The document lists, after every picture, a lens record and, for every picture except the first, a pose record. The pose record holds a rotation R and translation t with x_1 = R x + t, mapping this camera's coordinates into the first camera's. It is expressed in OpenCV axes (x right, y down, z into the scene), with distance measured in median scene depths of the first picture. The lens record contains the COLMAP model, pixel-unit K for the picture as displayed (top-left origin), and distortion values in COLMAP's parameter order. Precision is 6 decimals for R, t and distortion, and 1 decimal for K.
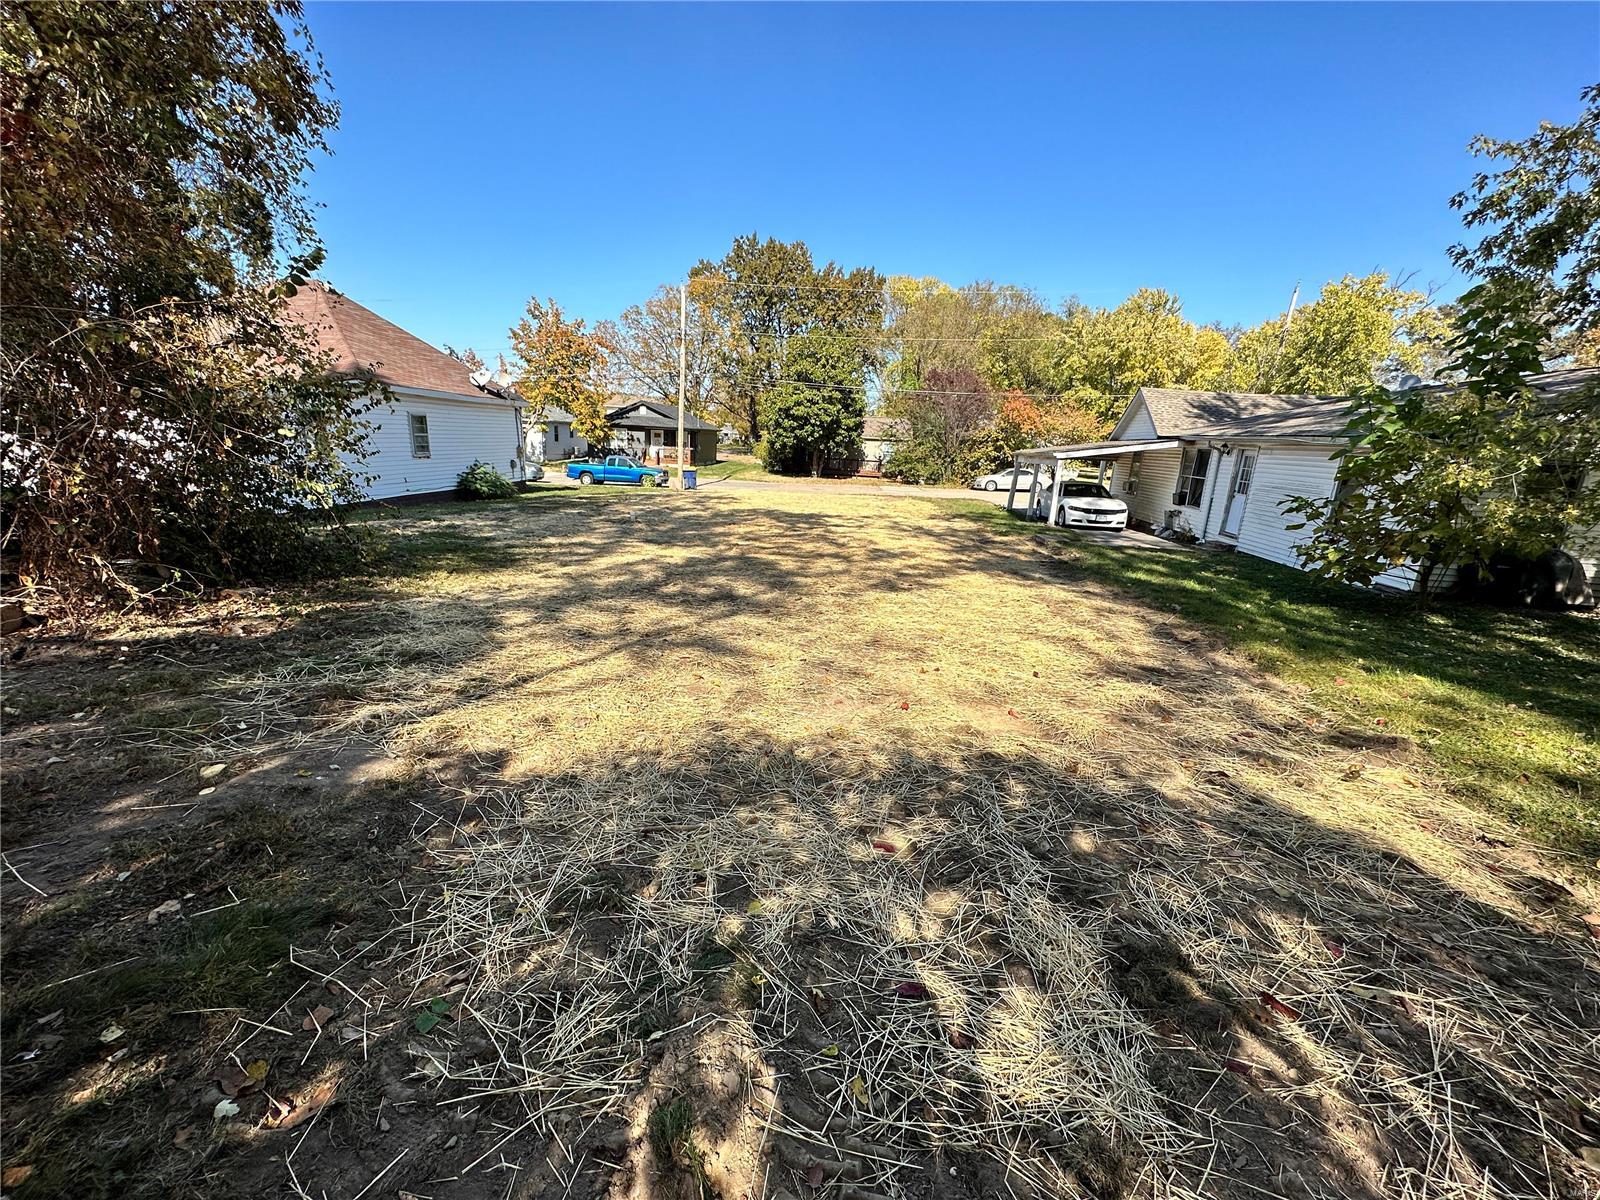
lens RADIAL K [[645.3, 0, 799.3], [0, 645.3, 598.5], [0, 0, 1]] dist [-0.001848, 0.000037]
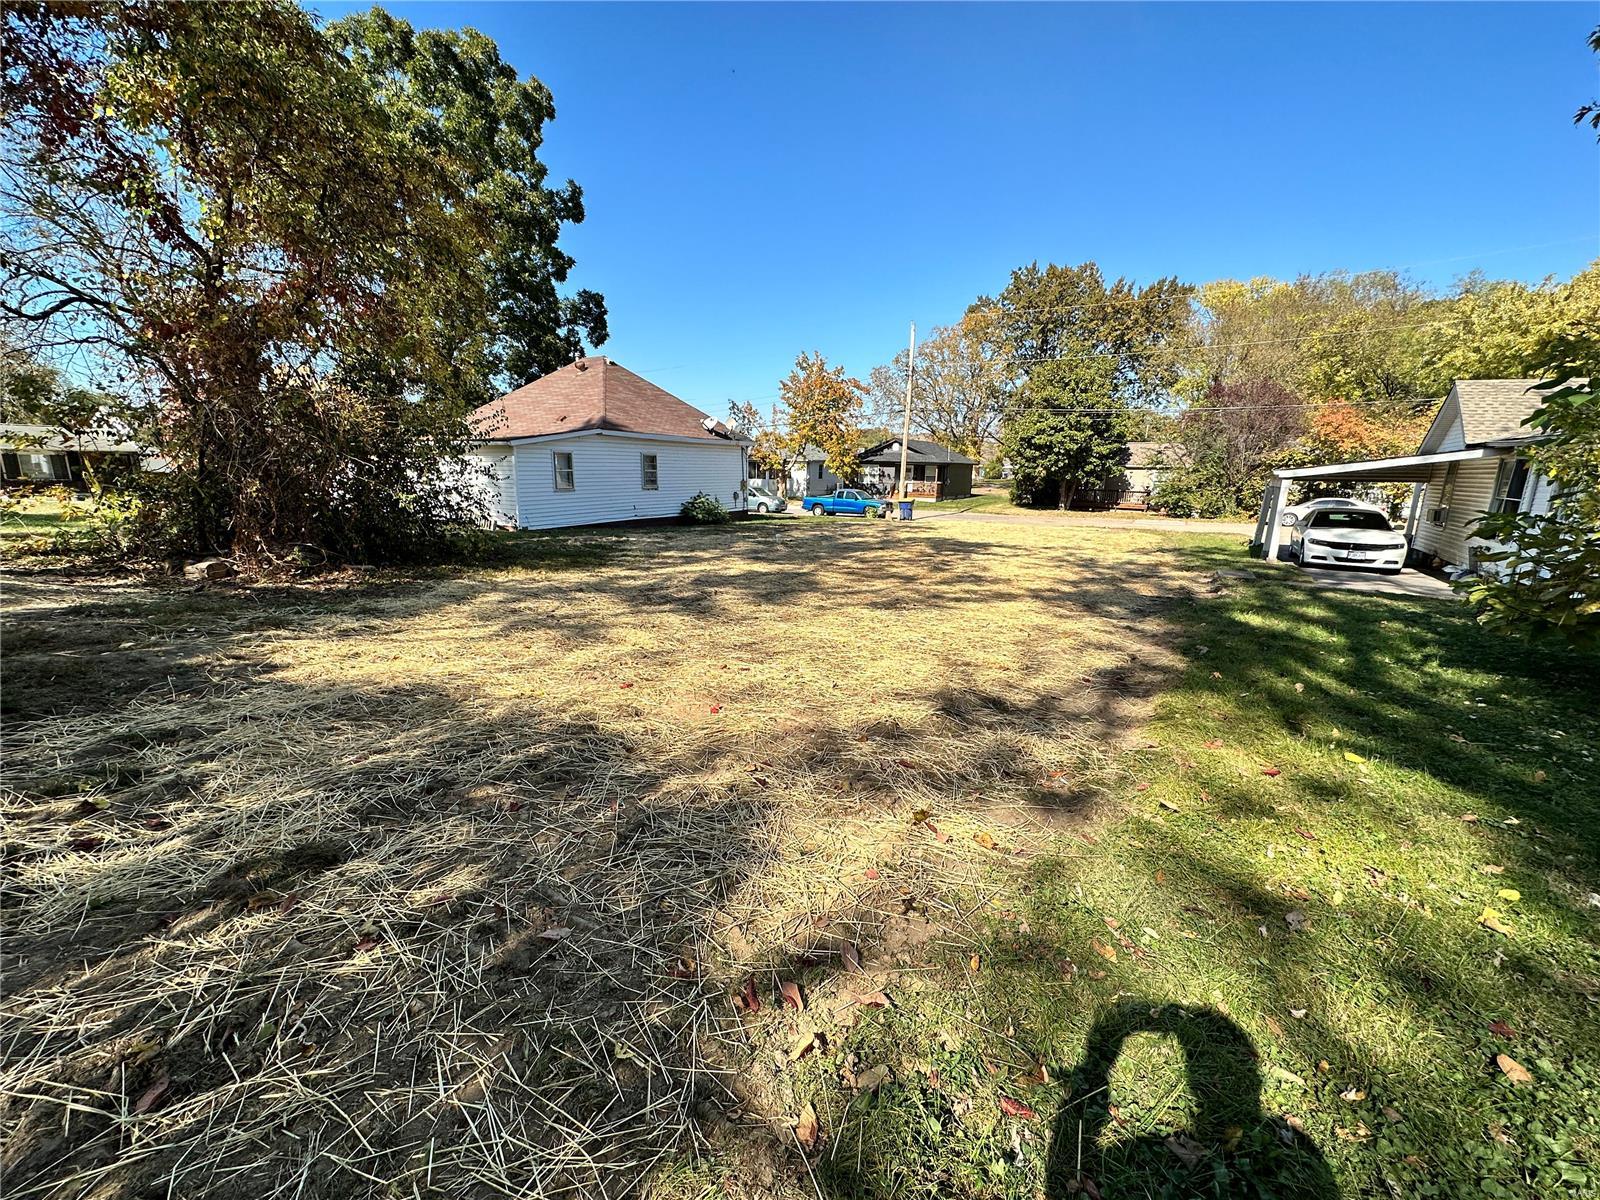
lens RADIAL K [[645.3, 0, 802.6], [0, 645.3, 601.3], [0, 0, 1]] dist [-0.001848, 0.000037]
pose [[0.896081, 0.060507, -0.439748, 0.108188], [-0.084071, 0.995870, -0.034287, 0.004949], [0.435857, 0.067694, 0.897467, 0.020738]]
